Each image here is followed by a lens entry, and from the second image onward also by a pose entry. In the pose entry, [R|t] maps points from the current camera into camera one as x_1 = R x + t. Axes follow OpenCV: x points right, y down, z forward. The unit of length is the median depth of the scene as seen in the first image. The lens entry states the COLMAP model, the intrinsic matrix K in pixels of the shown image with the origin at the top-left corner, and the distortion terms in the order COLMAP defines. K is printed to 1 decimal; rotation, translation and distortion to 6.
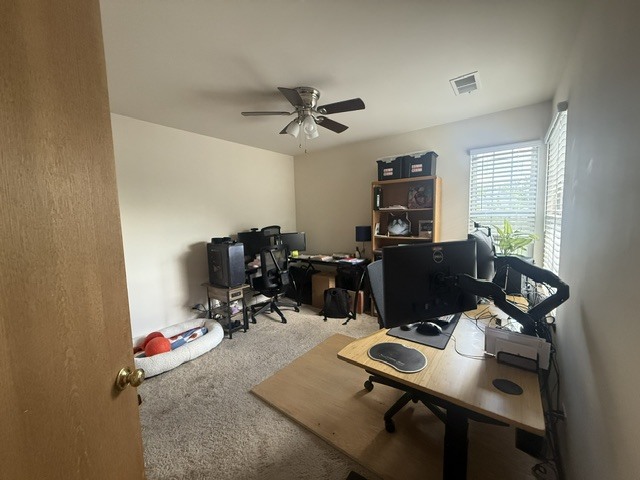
lens RADIAL K [[251.2, 0, 316.7], [0, 251.2, 238.5], [0, 0, 1]] dist [0.000671, -0.000035]
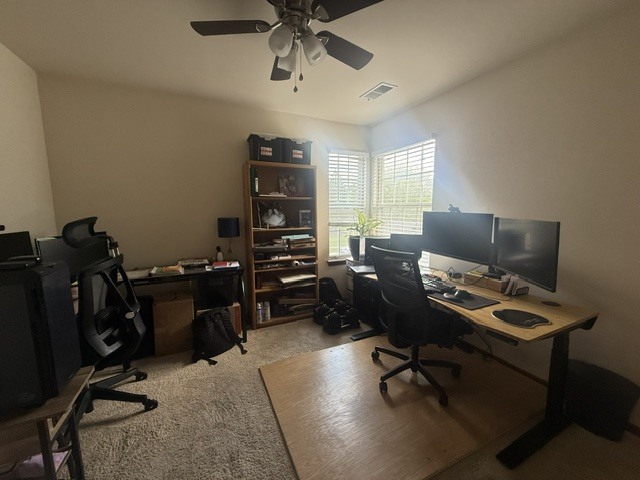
lens RADIAL K [[251.2, 0, 319.0], [0, 251.2, 241.9], [0, 0, 1]] dist [0.000671, -0.000035]
pose [[0.451106, -0.092779, 0.887635, -0.400788], [0.069177, 0.995224, 0.068868, -0.010697], [-0.889785, 0.030337, 0.455370, 0.467160]]
